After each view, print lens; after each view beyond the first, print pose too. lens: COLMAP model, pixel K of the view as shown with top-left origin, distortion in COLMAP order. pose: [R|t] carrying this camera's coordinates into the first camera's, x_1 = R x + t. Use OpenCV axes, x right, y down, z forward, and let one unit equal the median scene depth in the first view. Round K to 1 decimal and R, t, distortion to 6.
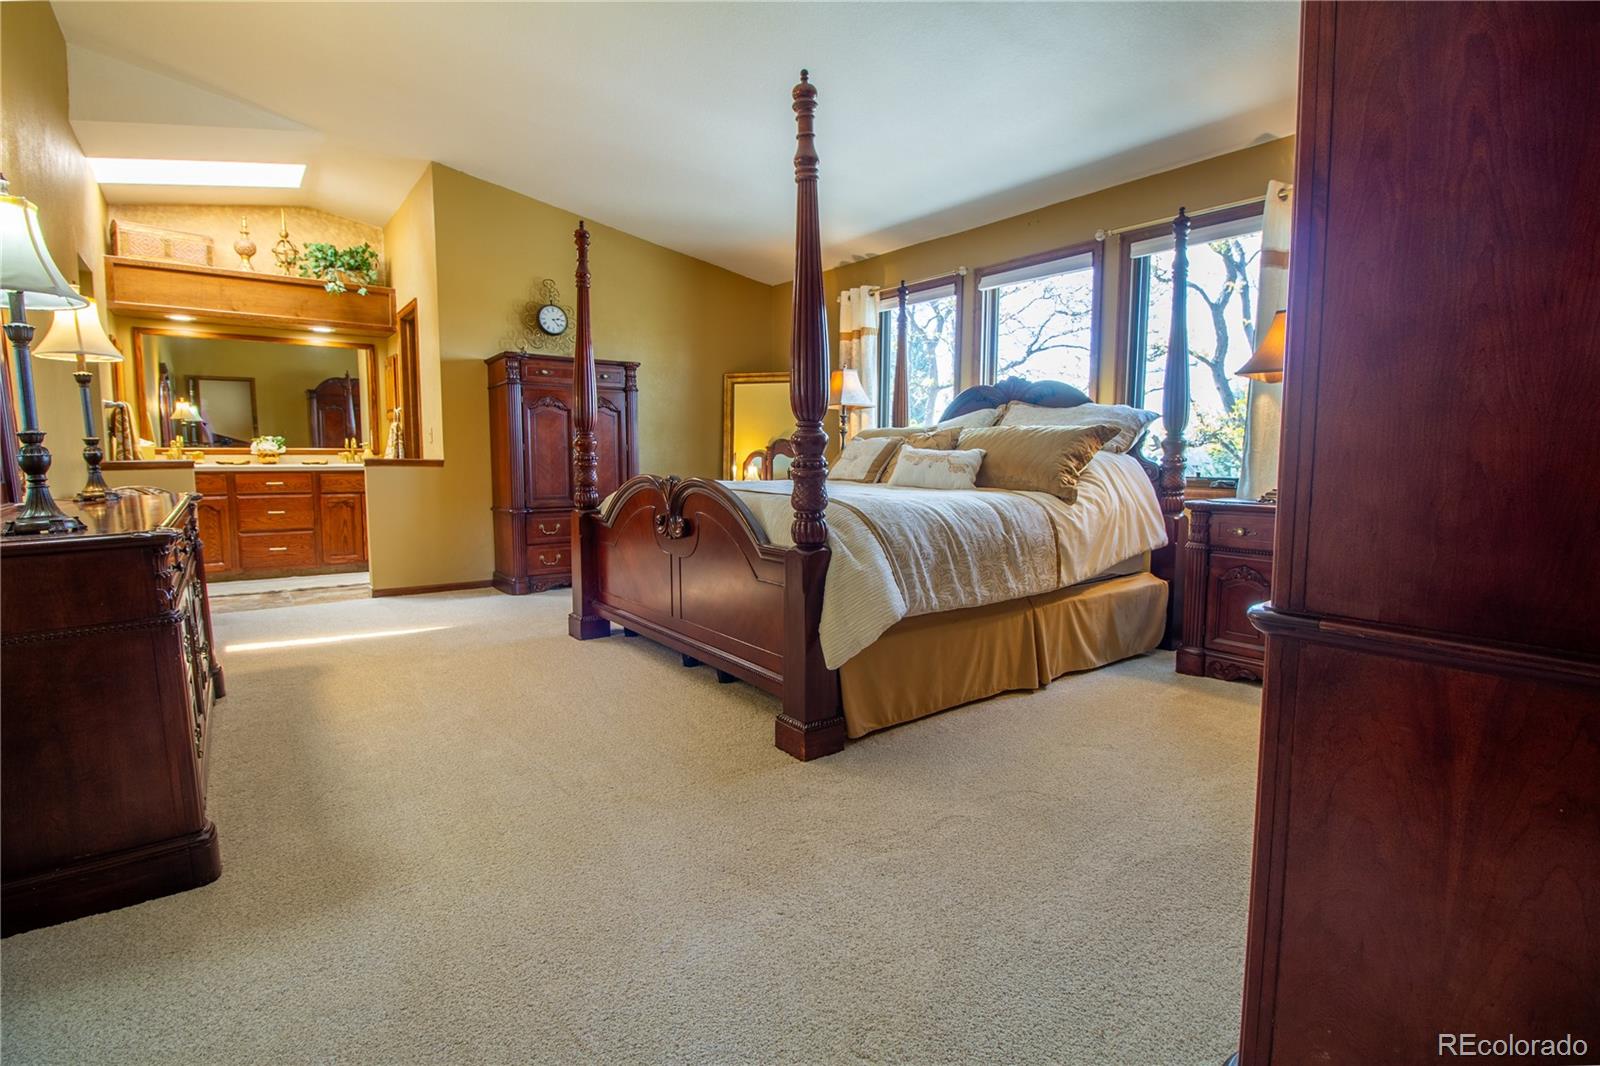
lens RADIAL K [[759.4, 0, 803.0], [0, 759.4, 531.2], [0, 0, 1]] dist [-0.012126, -0.006494]
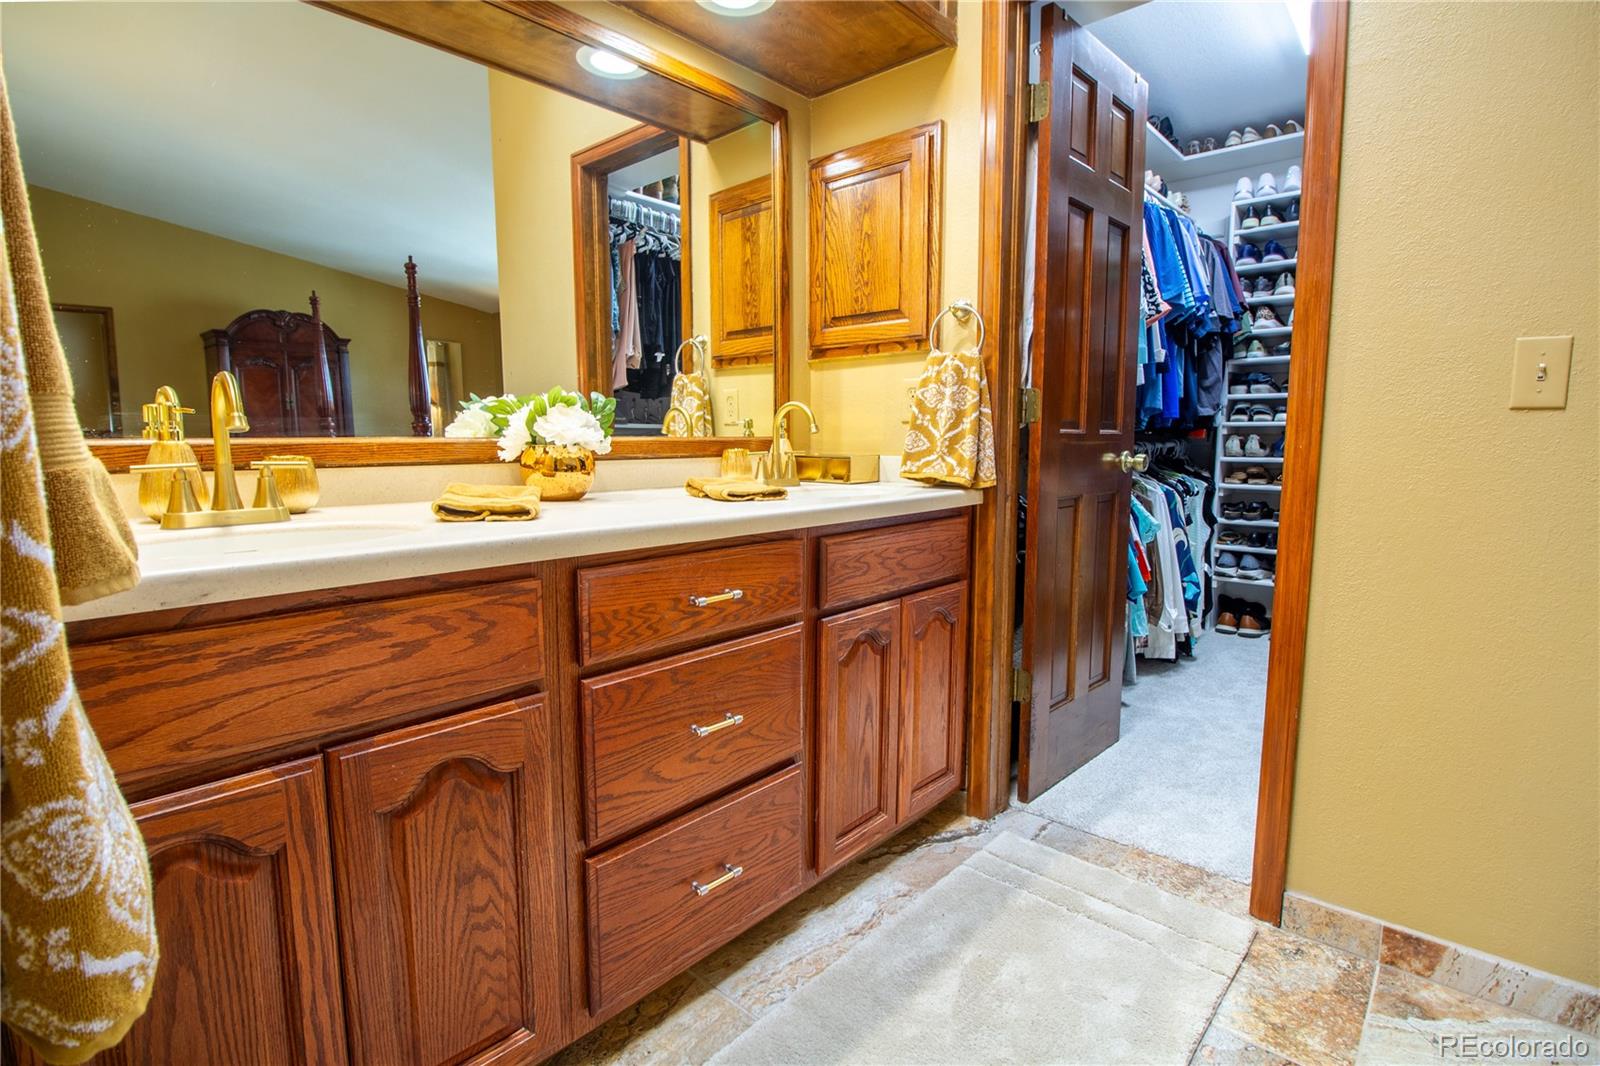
lens RADIAL K [[759.4, 0, 797.8], [0, 759.4, 529.3], [0, 0, 1]] dist [-0.012126, -0.006494]
pose [[0.984176, -0.028507, 0.174887, -0.677310], [0.023873, 0.999307, 0.028548, -0.084810], [-0.175580, -0.023922, 0.984175, 0.735850]]
